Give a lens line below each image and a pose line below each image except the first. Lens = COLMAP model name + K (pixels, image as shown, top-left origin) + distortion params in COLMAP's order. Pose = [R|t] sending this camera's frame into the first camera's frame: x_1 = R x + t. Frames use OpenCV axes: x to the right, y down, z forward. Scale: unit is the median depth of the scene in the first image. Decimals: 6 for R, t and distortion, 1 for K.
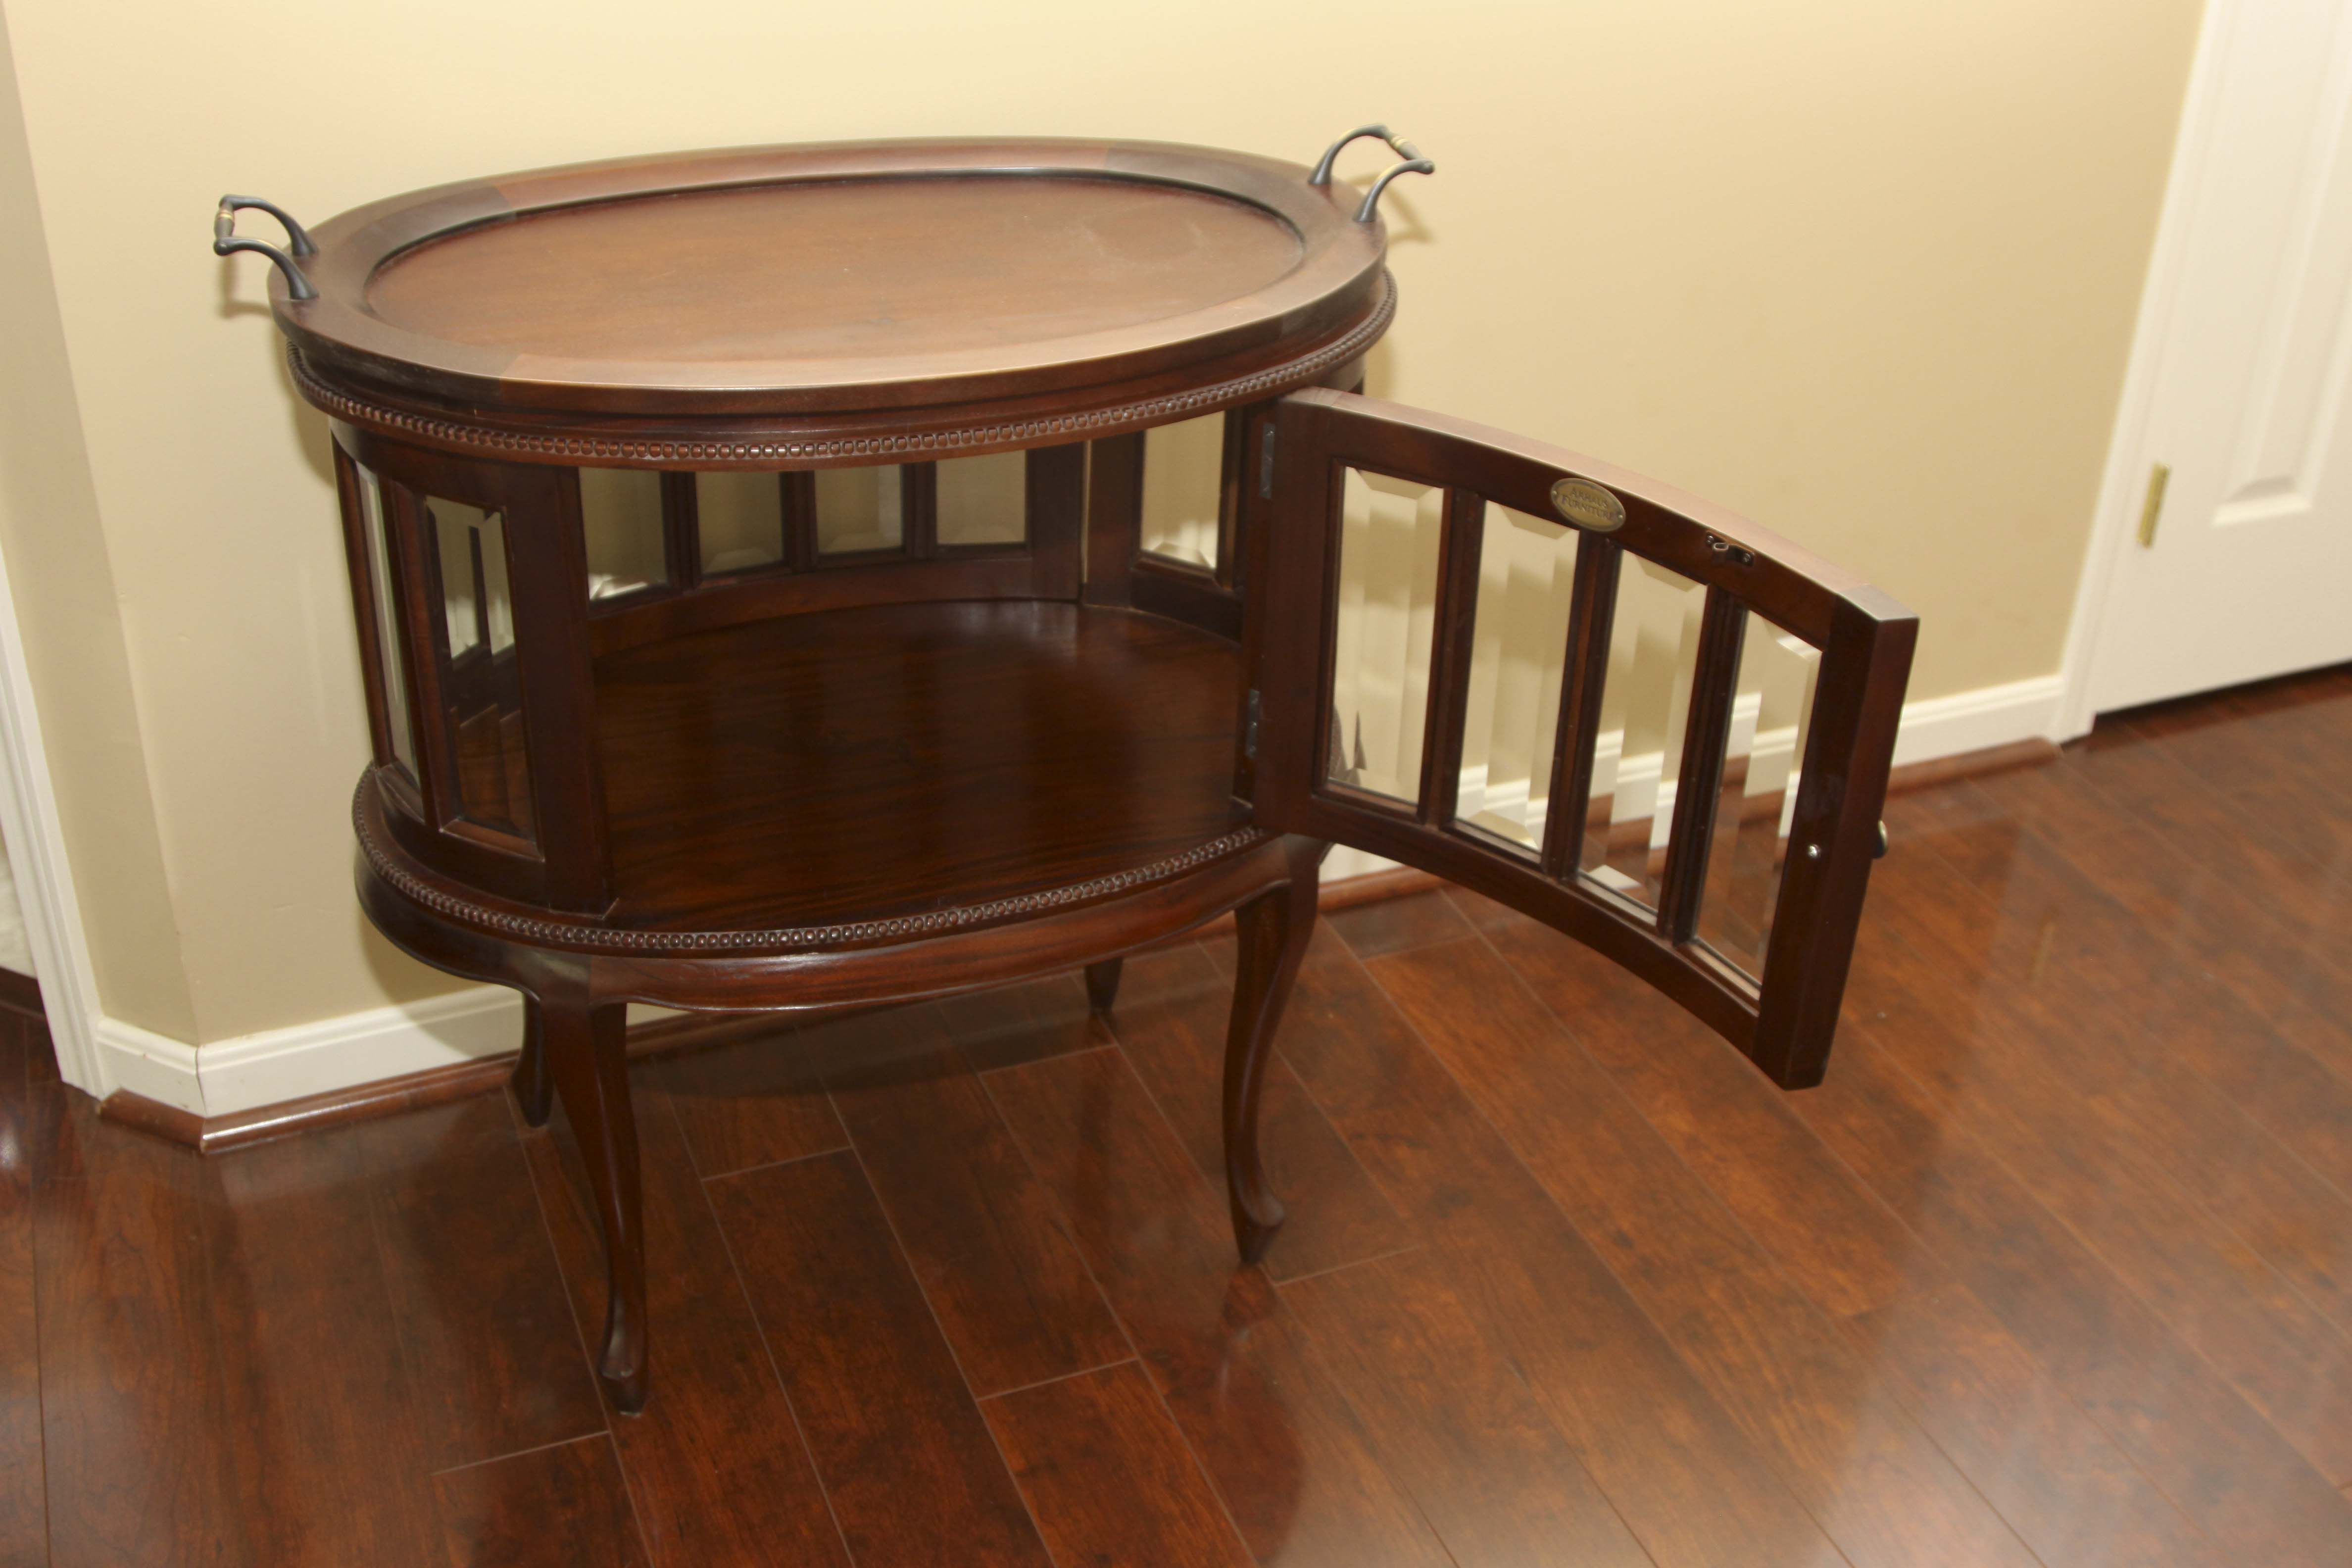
lens RADIAL K [[2463.6, 0, 1182.9], [0, 2463.6, 790.6], [0, 0, 1]] dist [-0.118831, 0.000000]
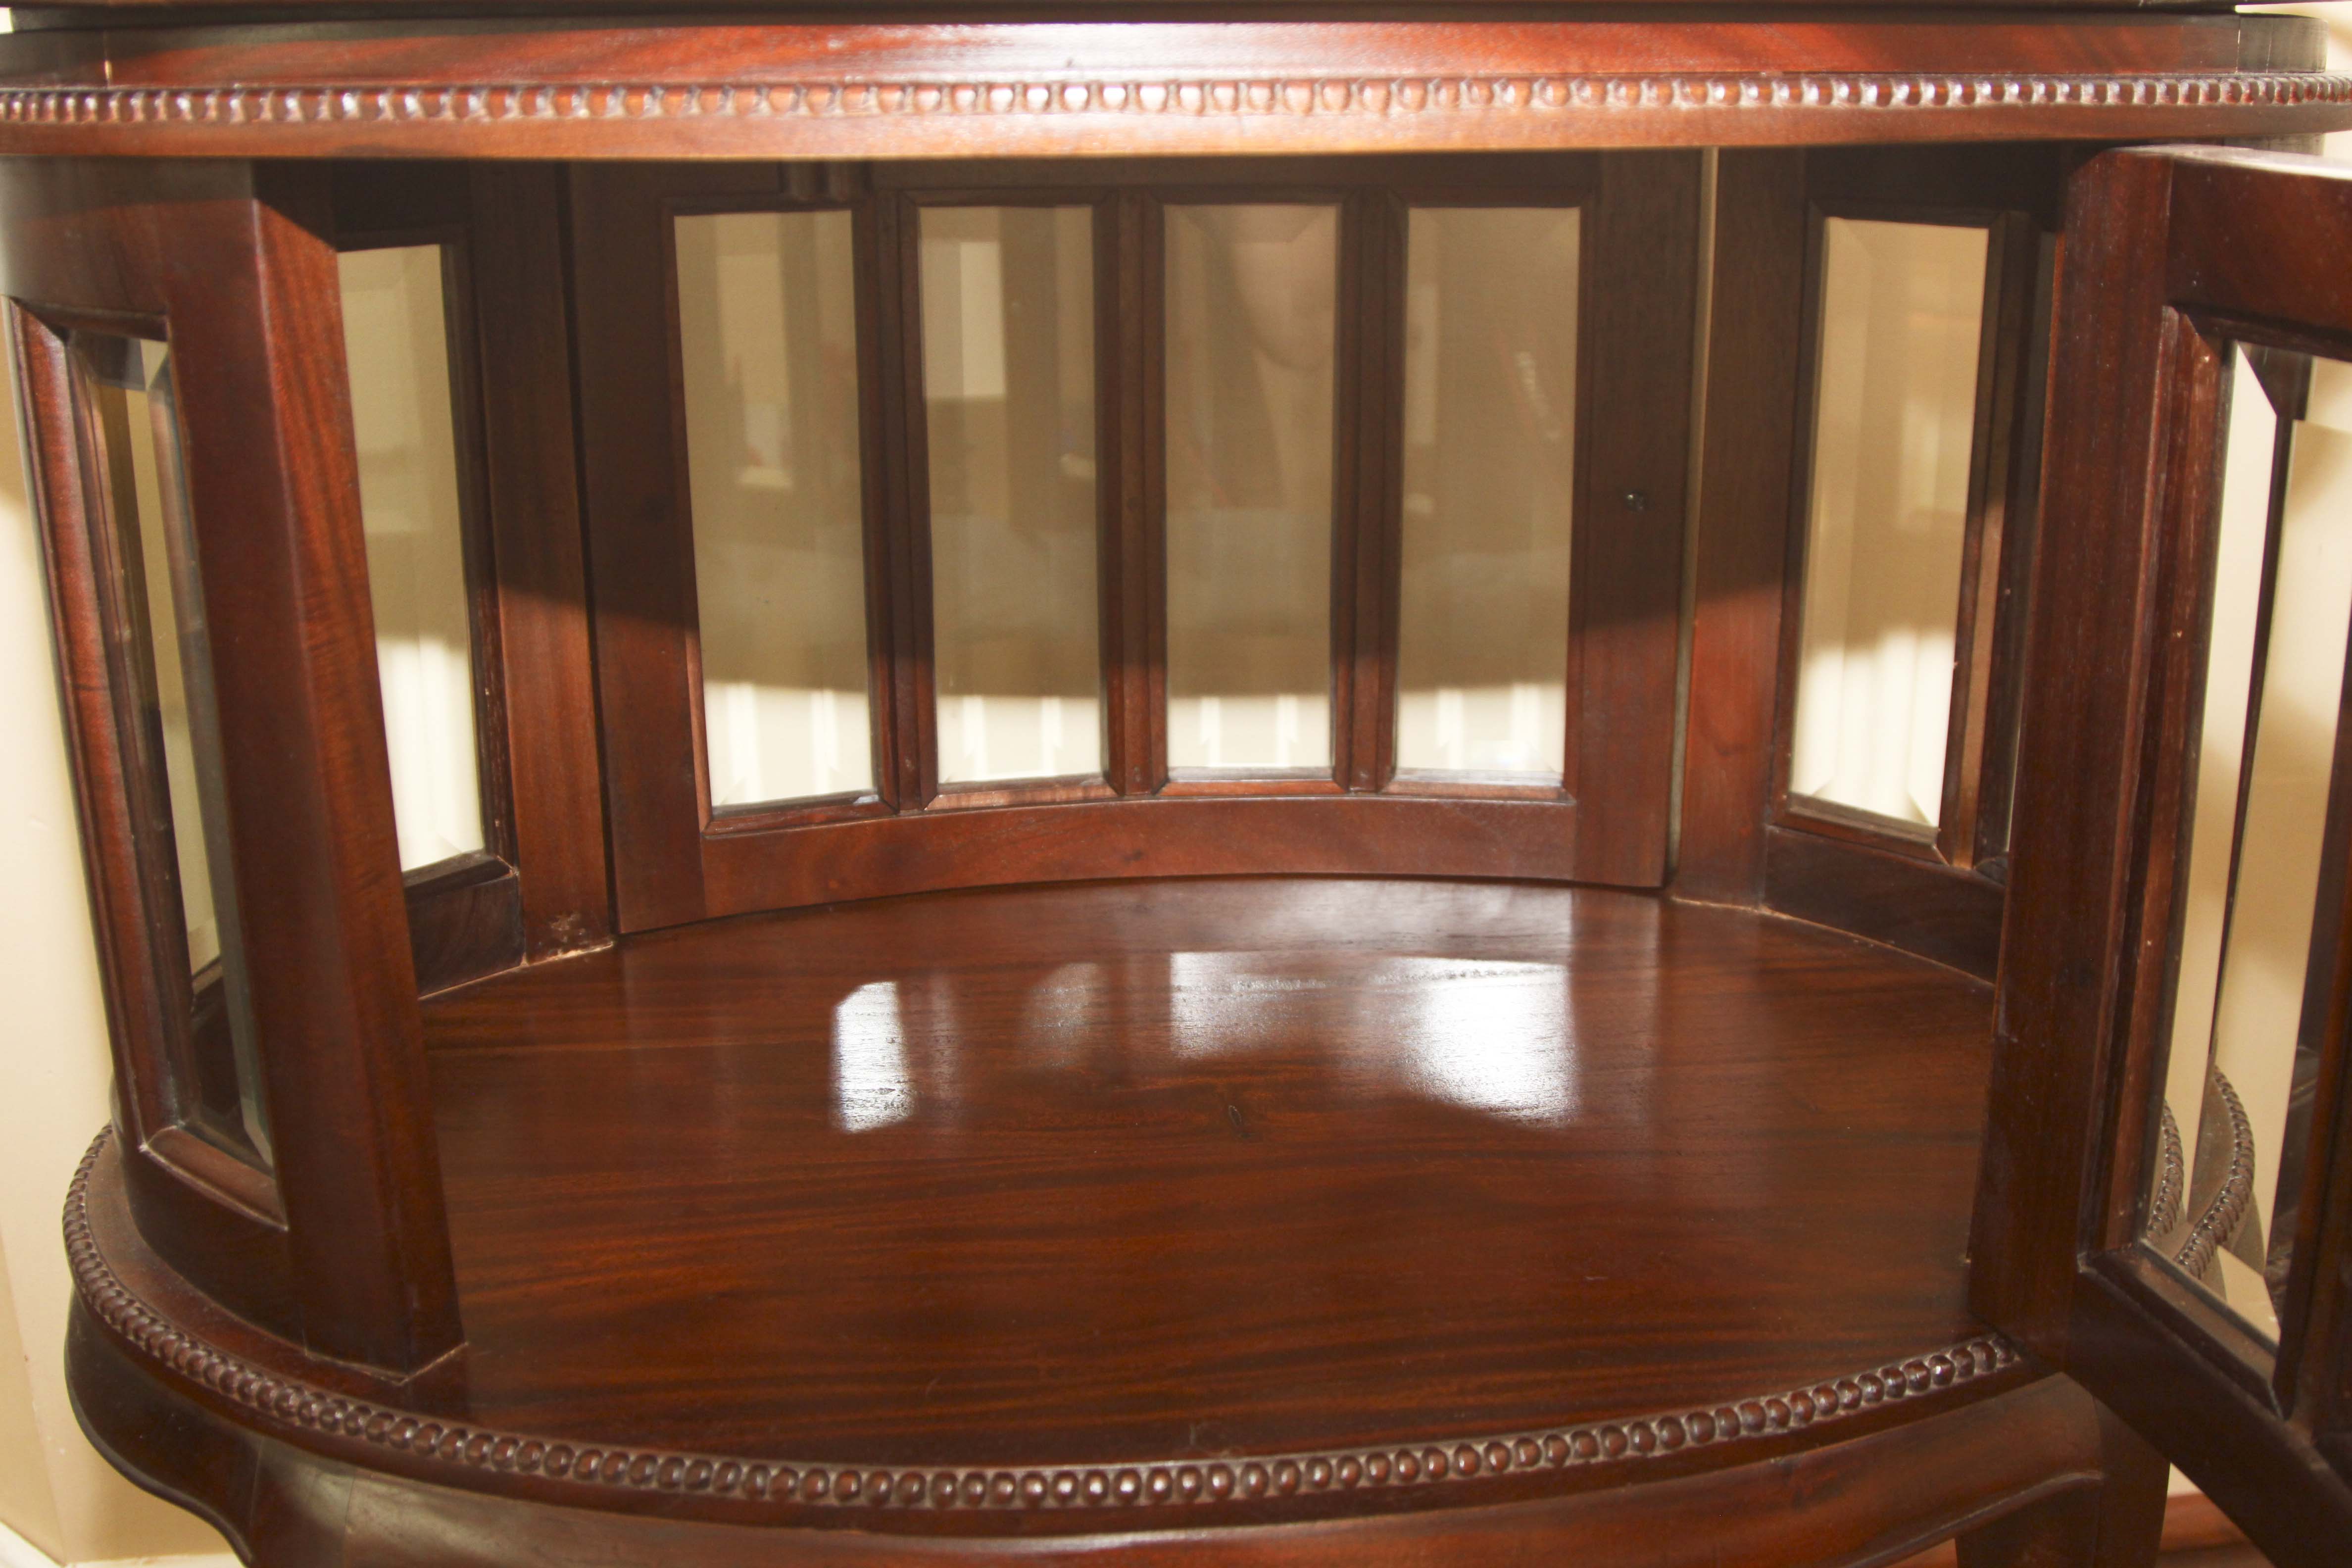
lens RADIAL K [[2463.6, 0, 1210.3], [0, 2463.6, 789.1], [0, 0, 1]] dist [-0.118831, 0.000000]
pose [[0.963012, 0.034728, -0.267212, 0.003325], [-0.096967, 0.969889, -0.223410, 0.027580], [0.251408, 0.241057, 0.937382, 0.526159]]
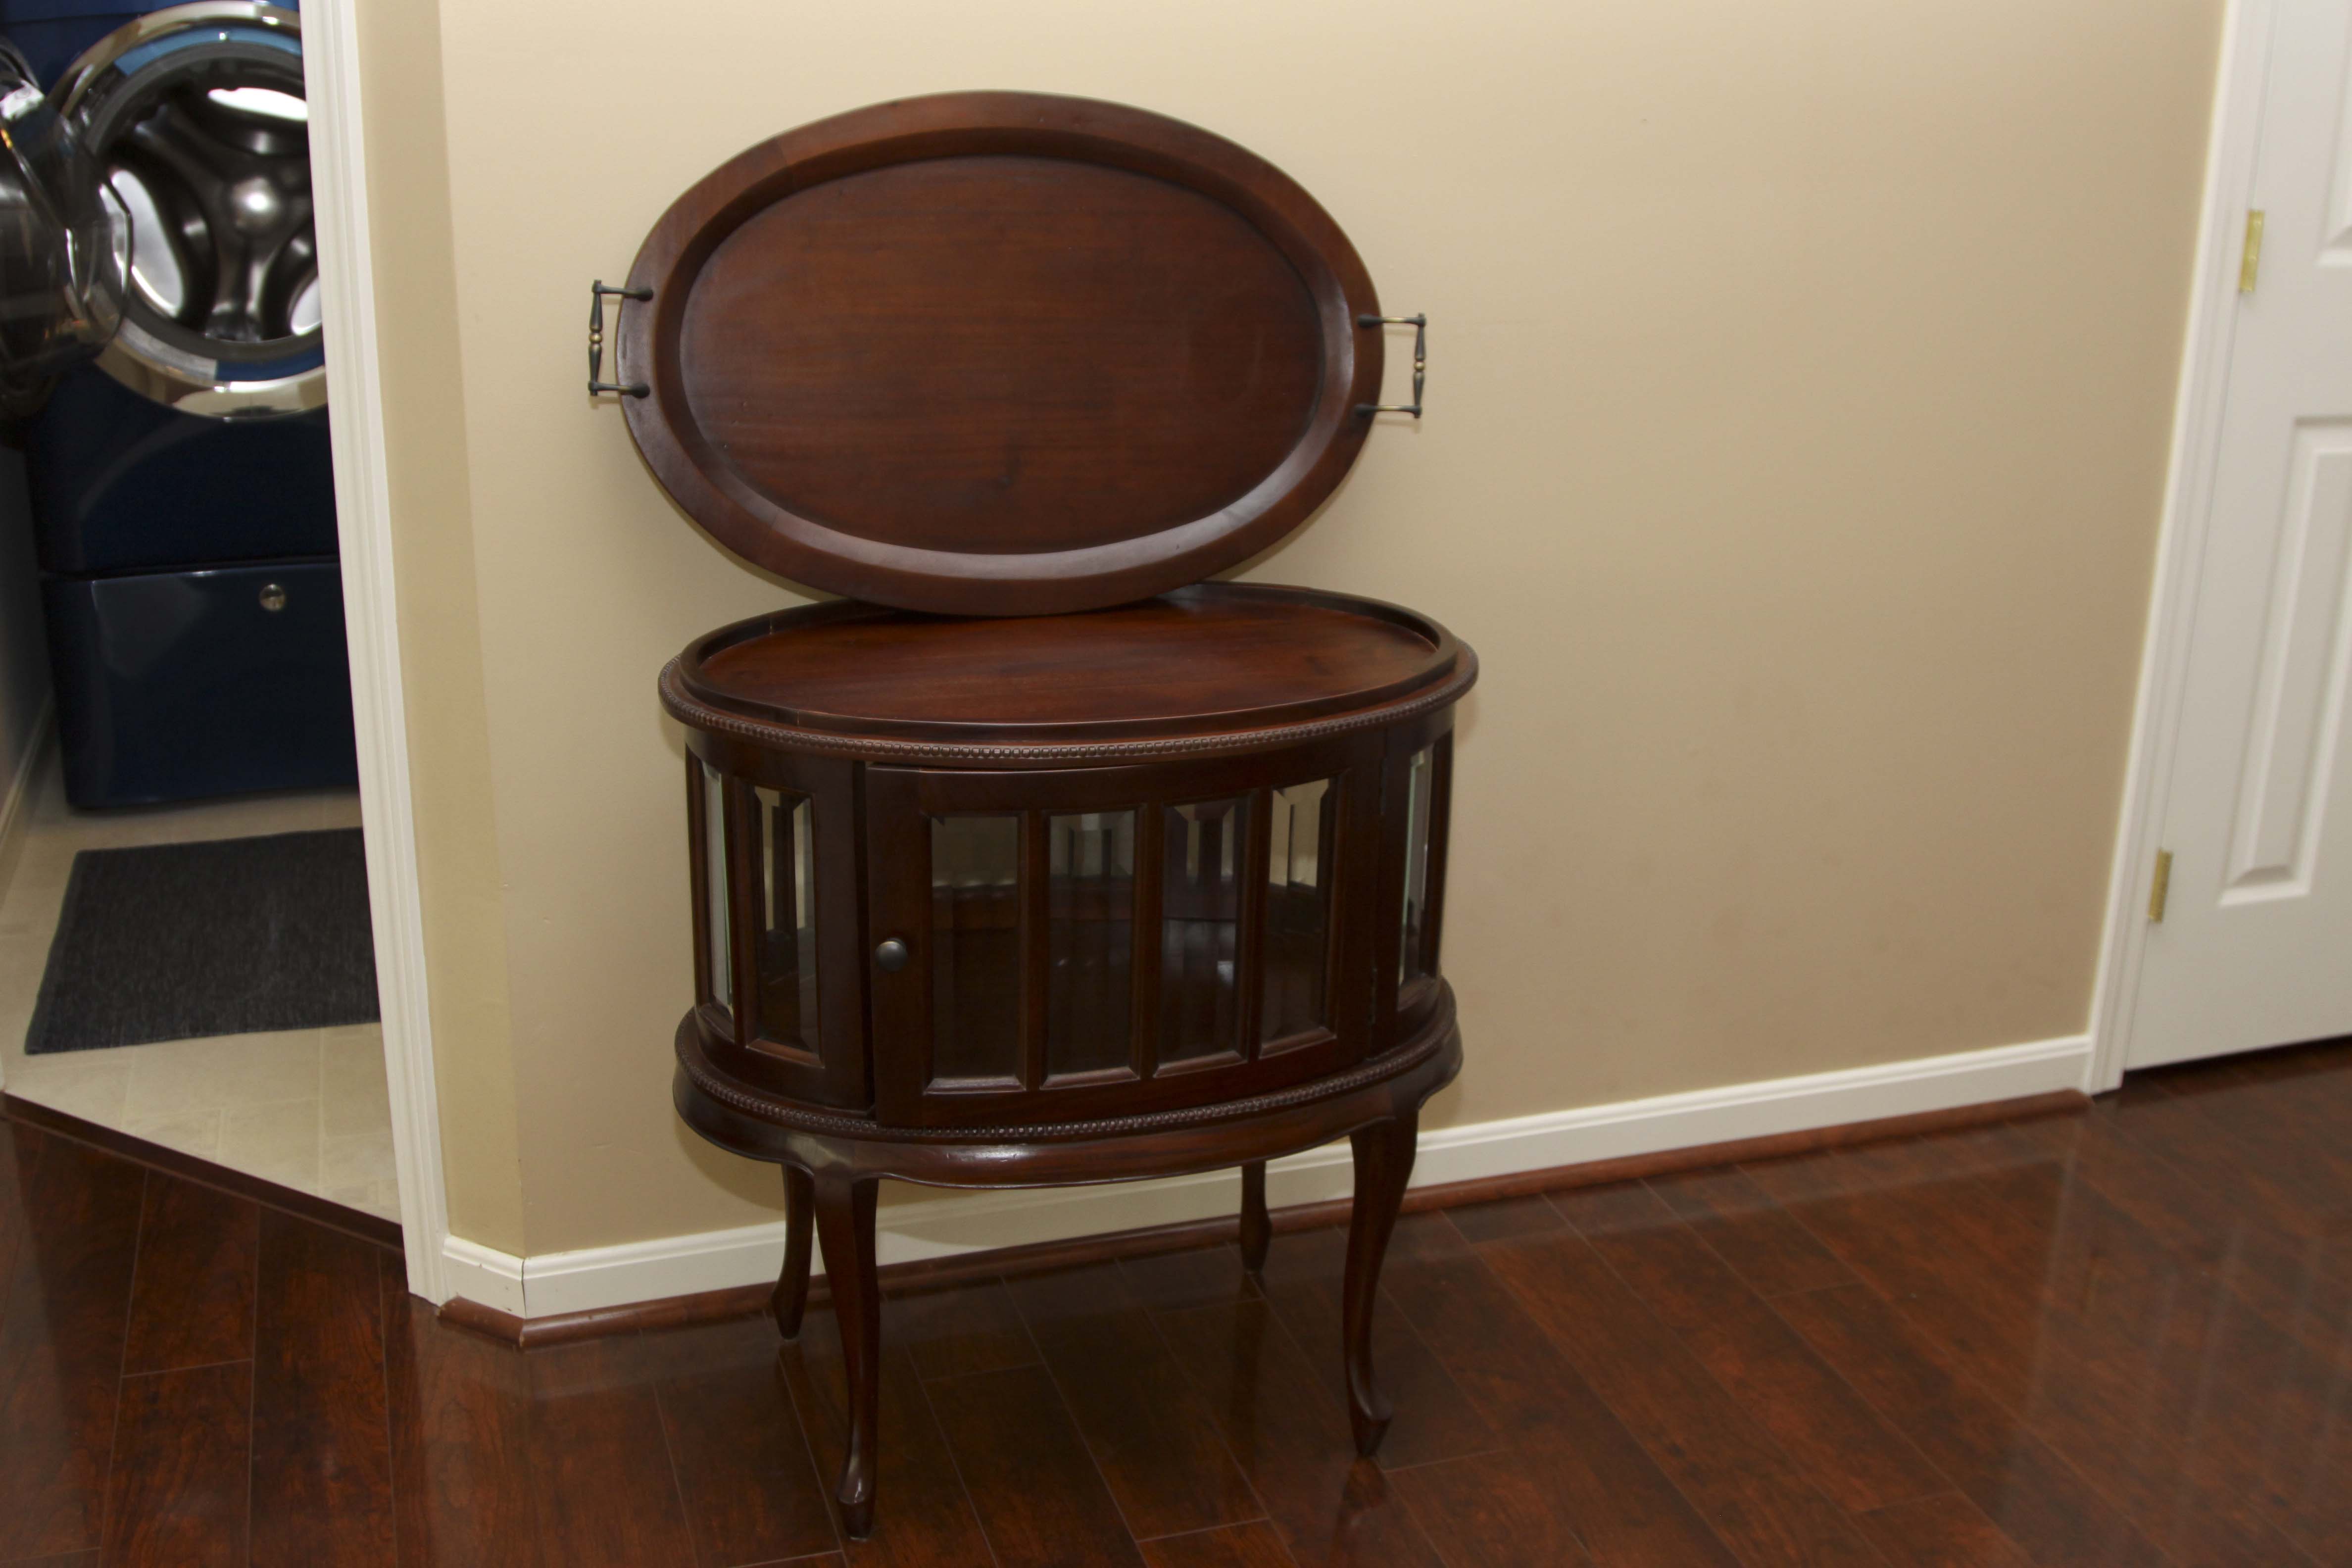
lens RADIAL K [[2463.6, 0, 1180.1], [0, 2463.6, 831.0], [0, 0, 1]] dist [-0.118831, 0.000000]
pose [[0.996436, 0.012672, -0.083396, 0.035075], [-0.028039, 0.982194, -0.185766, 0.121422], [0.079557, 0.187442, 0.979049, -0.267269]]
